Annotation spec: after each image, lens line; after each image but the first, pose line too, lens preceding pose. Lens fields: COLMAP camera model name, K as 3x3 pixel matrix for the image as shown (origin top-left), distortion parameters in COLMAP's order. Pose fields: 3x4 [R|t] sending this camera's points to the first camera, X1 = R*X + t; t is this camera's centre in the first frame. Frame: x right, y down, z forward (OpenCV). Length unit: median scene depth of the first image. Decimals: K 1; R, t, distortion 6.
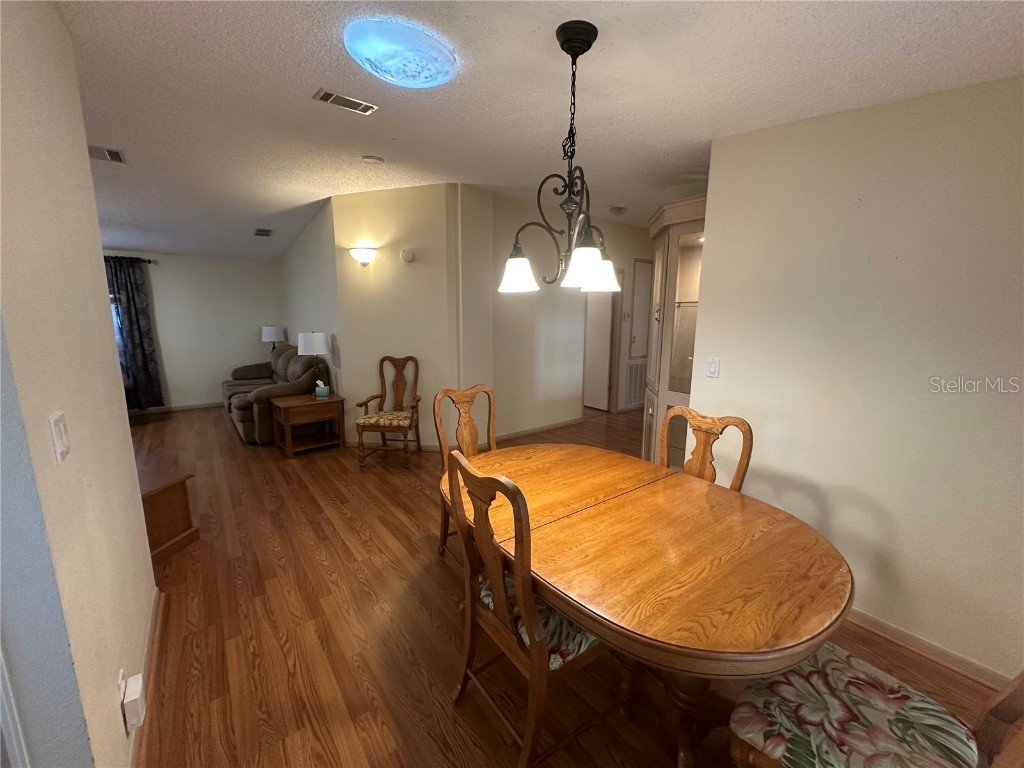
lens RADIAL K [[407.5, 0, 512.0], [0, 407.5, 384.0], [0, 0, 1]] dist [0.000130, -0.000086]
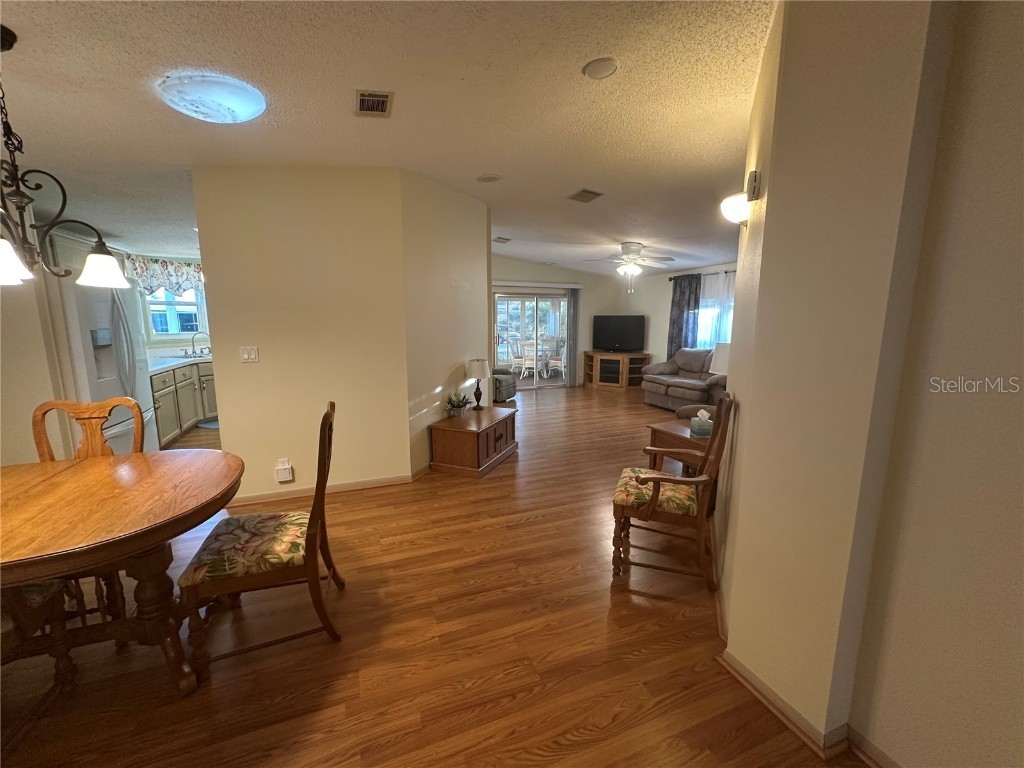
lens RADIAL K [[407.5, 0, 512.0], [0, 407.5, 384.0], [0, 0, 1]] dist [0.000130, -0.000086]
pose [[-0.282577, 0.147243, -0.947876, 0.464775], [-0.169415, 0.964955, 0.200402, -0.229816], [0.944166, 0.217214, -0.247729, 1.411692]]
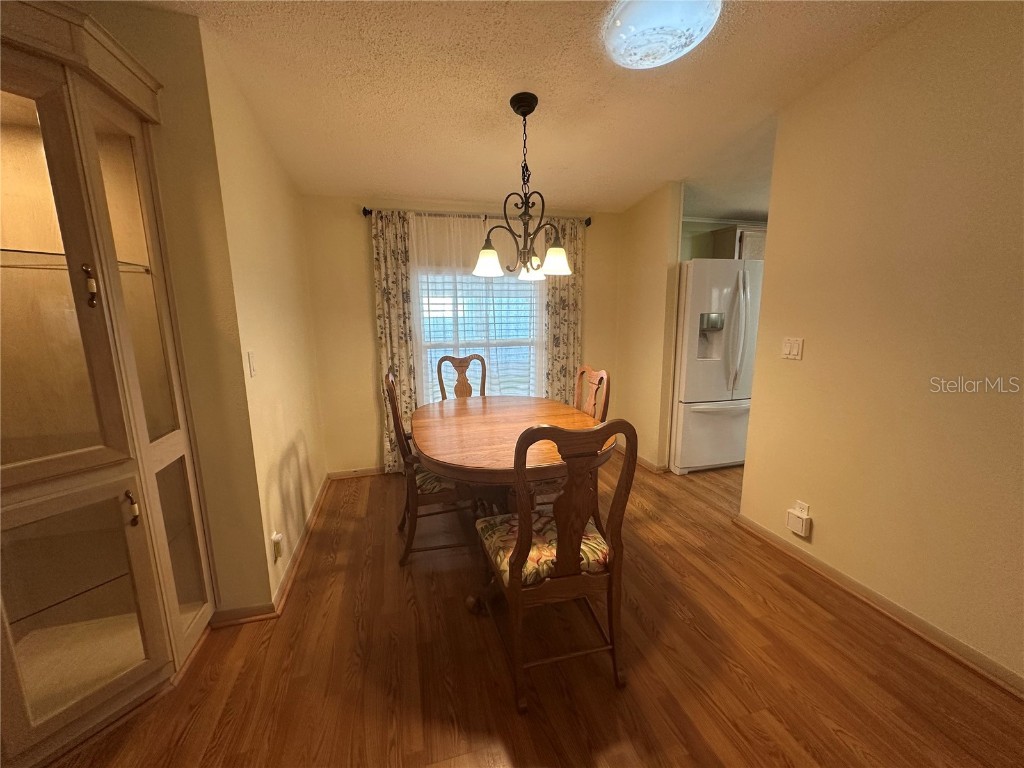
lens RADIAL K [[407.5, 0, 512.0], [0, 407.5, 384.0], [0, 0, 1]] dist [0.000130, -0.000086]
pose [[-0.927067, -0.058066, 0.370373, -0.205795], [0.073256, 0.940831, 0.330864, -0.207011], [-0.367670, 0.333865, -0.867959, 1.383216]]
